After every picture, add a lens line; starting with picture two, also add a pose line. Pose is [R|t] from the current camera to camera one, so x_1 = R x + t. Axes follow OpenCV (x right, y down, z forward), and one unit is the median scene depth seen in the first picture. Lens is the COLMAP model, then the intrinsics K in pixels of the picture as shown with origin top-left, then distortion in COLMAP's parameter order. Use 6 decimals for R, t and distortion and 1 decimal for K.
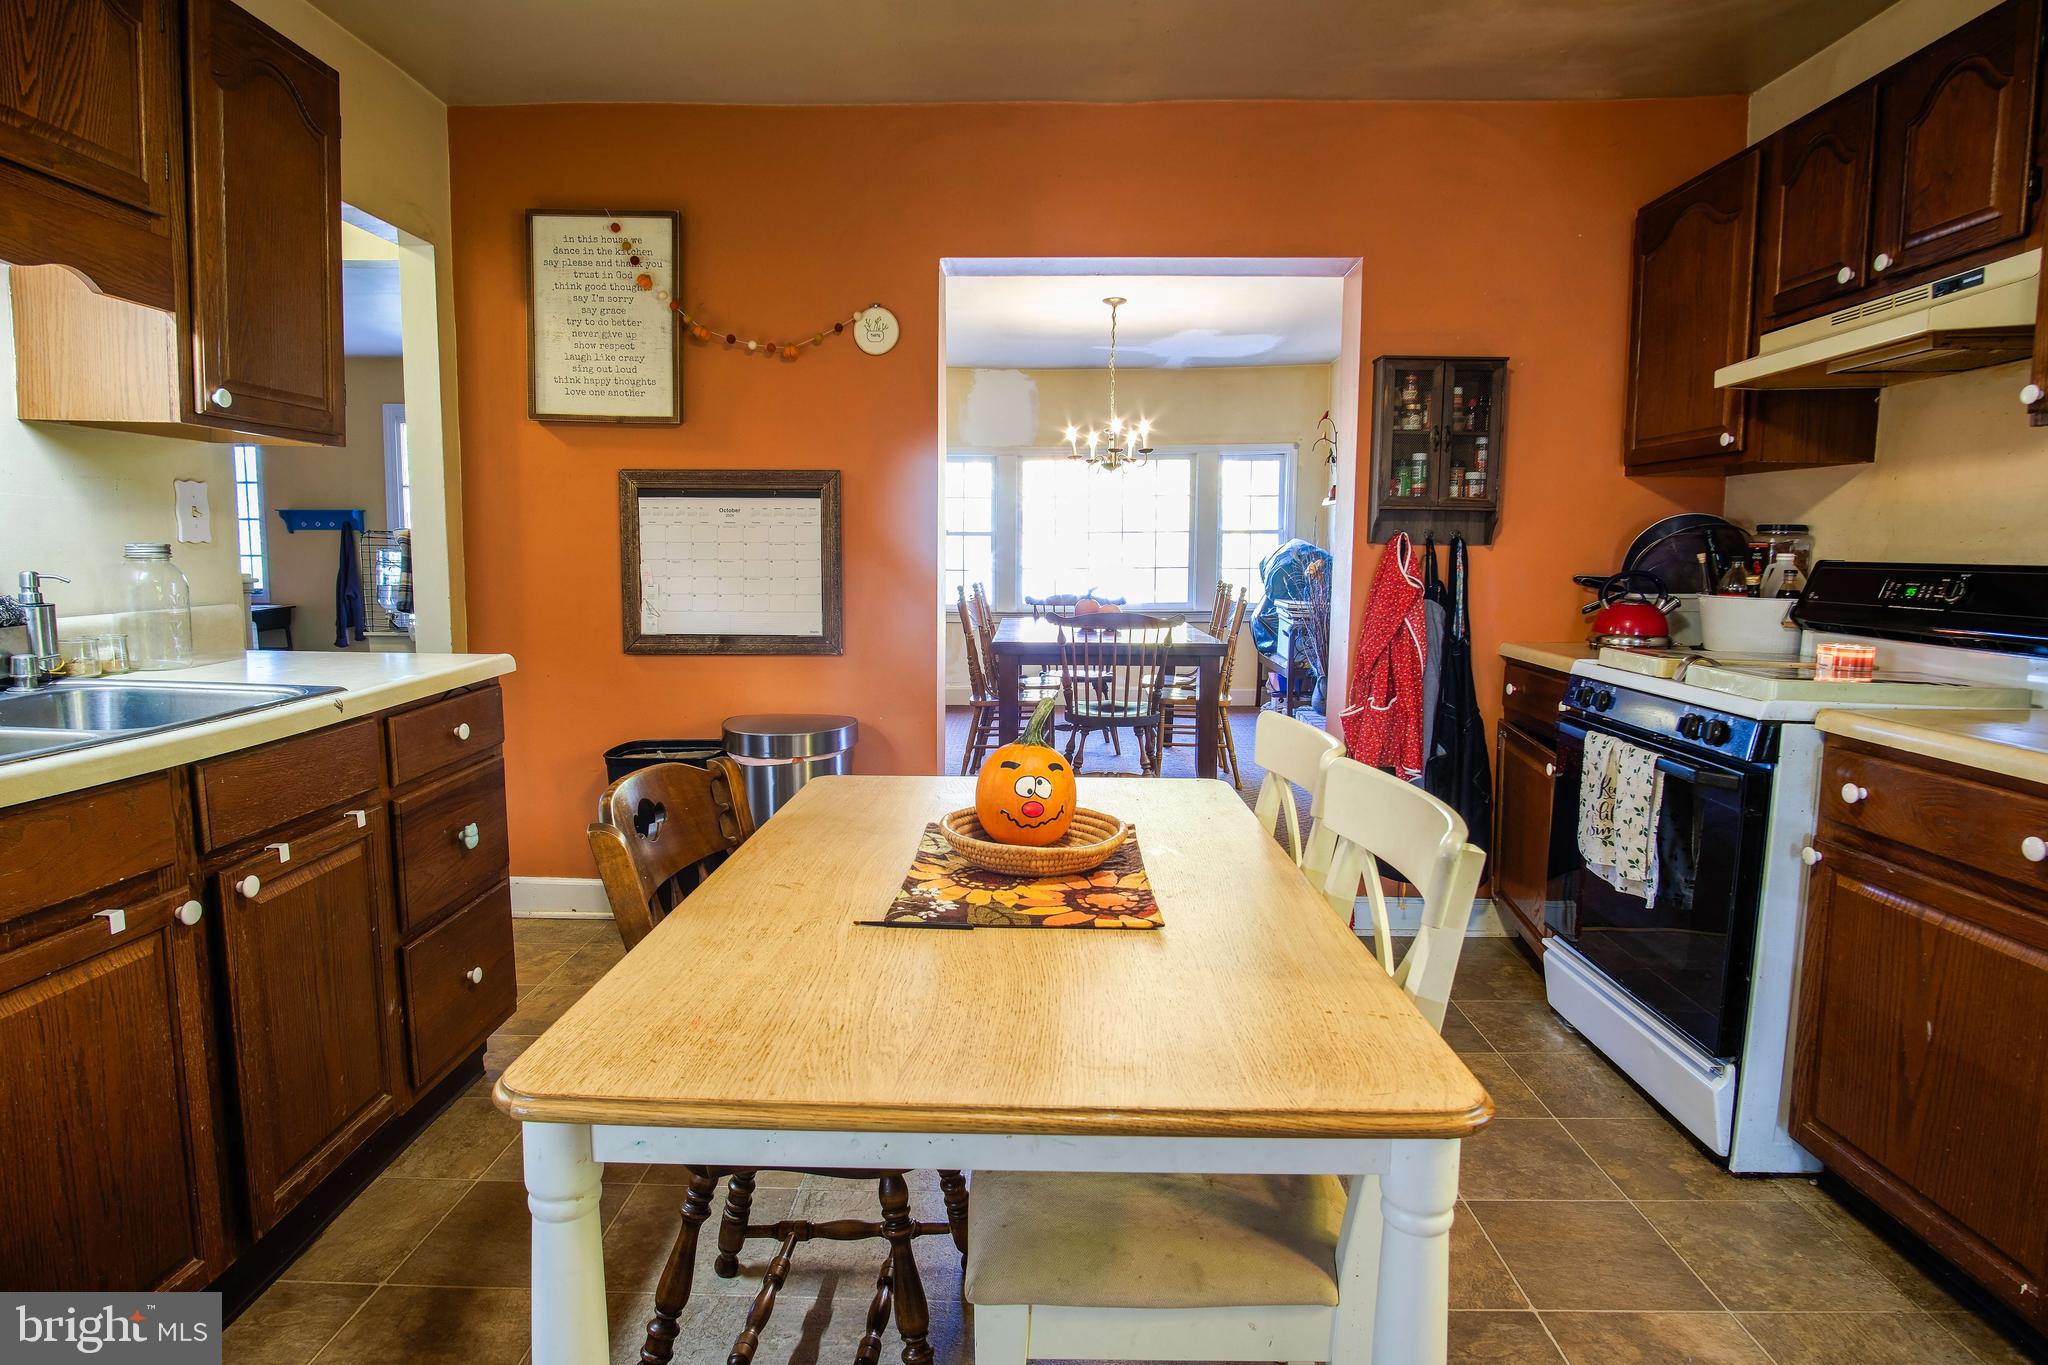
lens RADIAL K [[1121.6, 0, 1029.4], [0, 1121.6, 674.3], [0, 0, 1]] dist [-0.021241, 0.004737]
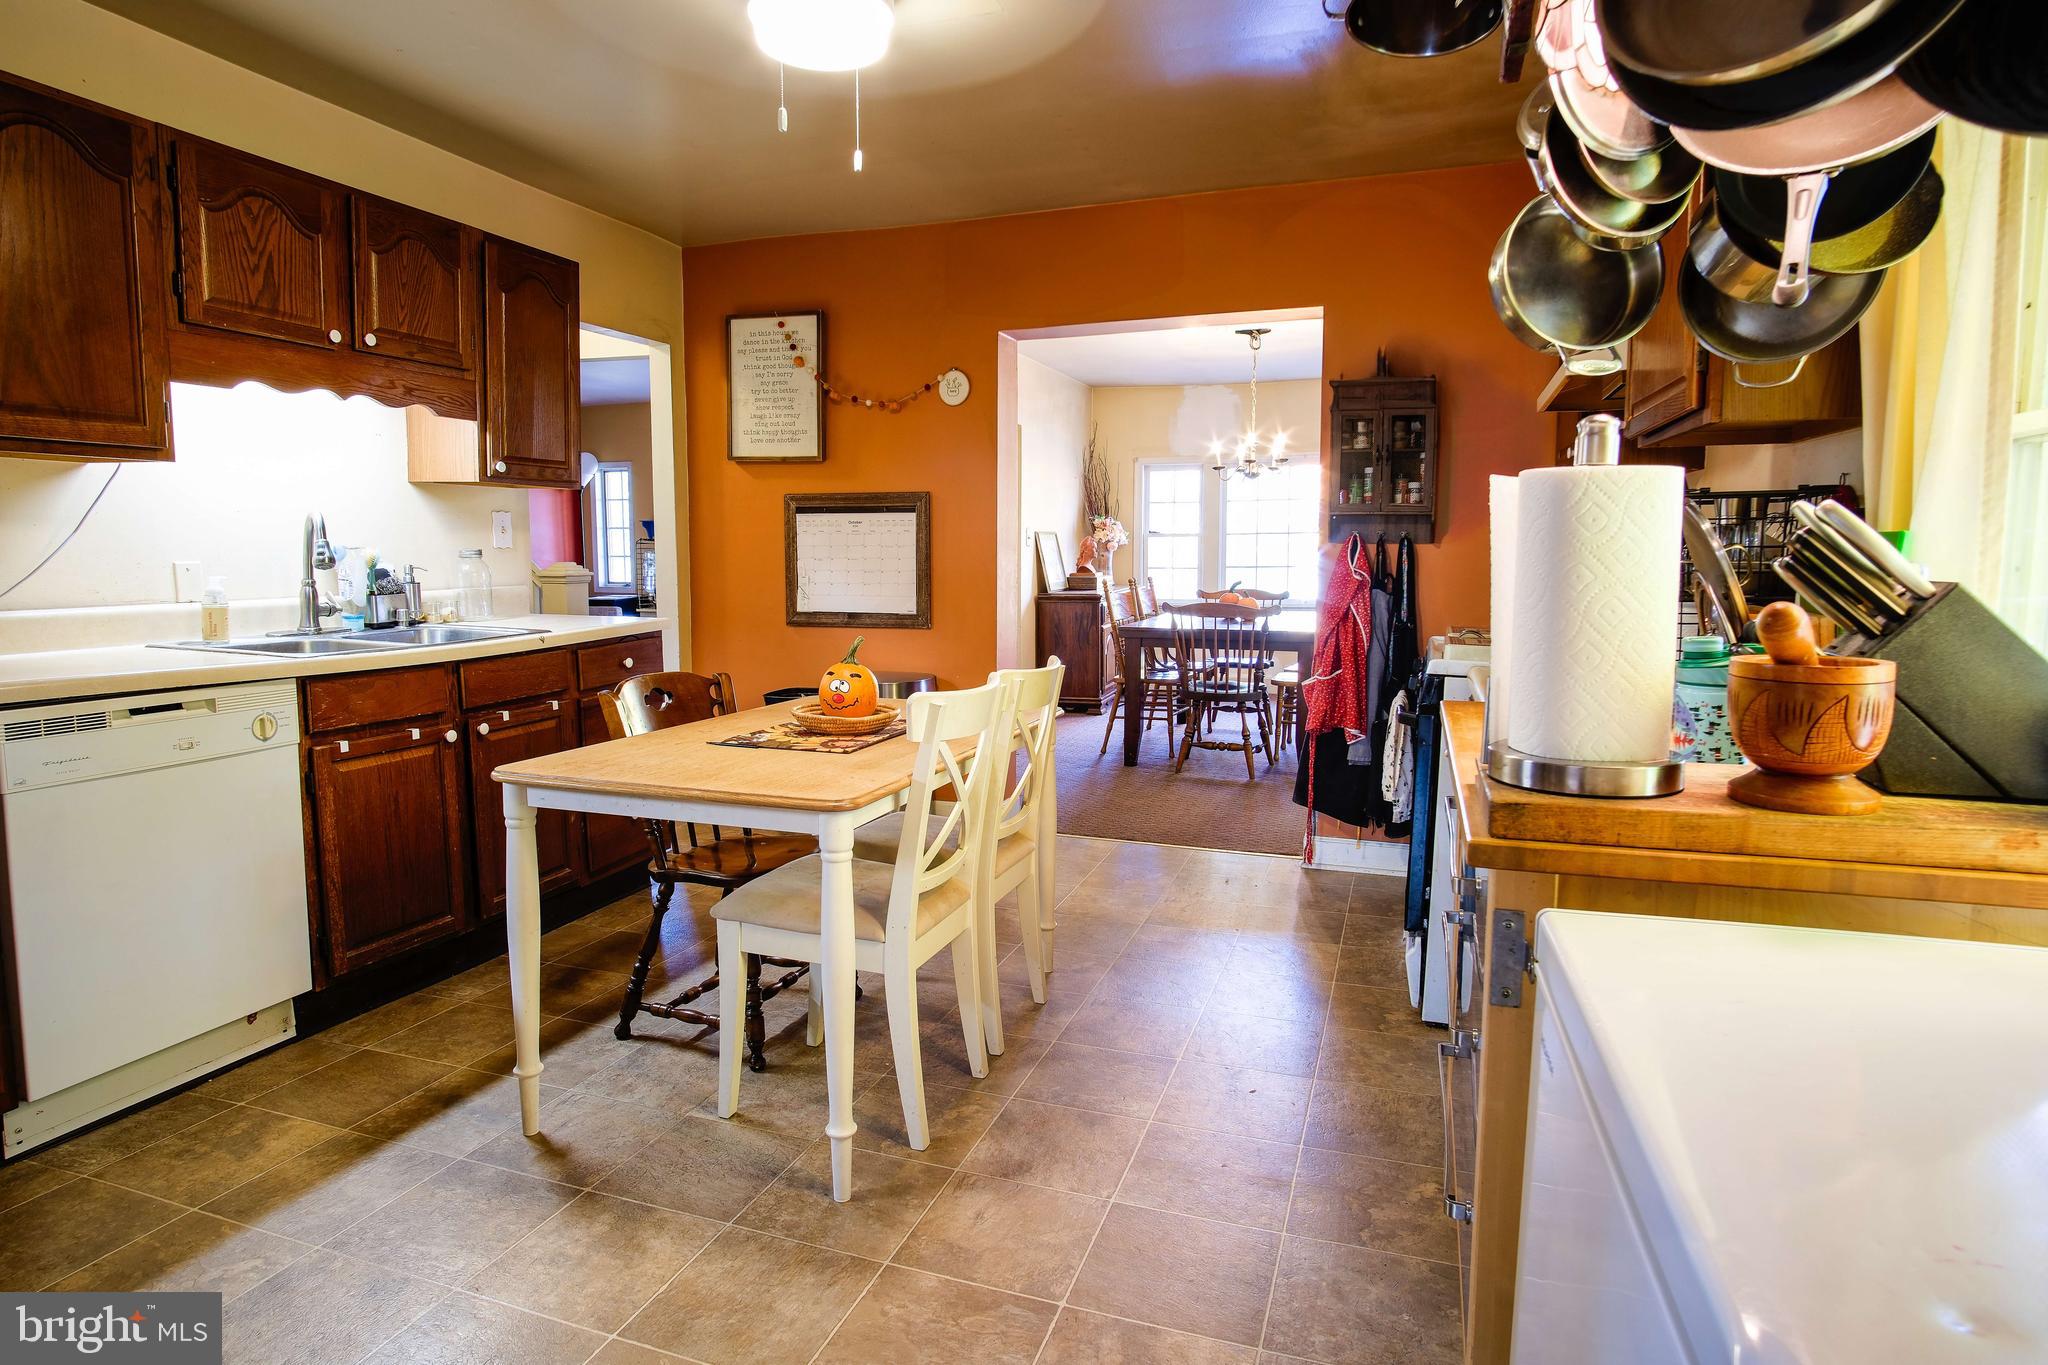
lens RADIAL K [[1121.6, 0, 1015.7], [0, 1121.6, 672.6], [0, 0, 1]] dist [-0.021241, 0.004737]
pose [[0.951689, 0.027691, -0.305813, 0.358994], [-0.028111, 0.999600, 0.003033, 0.029893], [0.305775, 0.005710, 0.952087, -0.261674]]
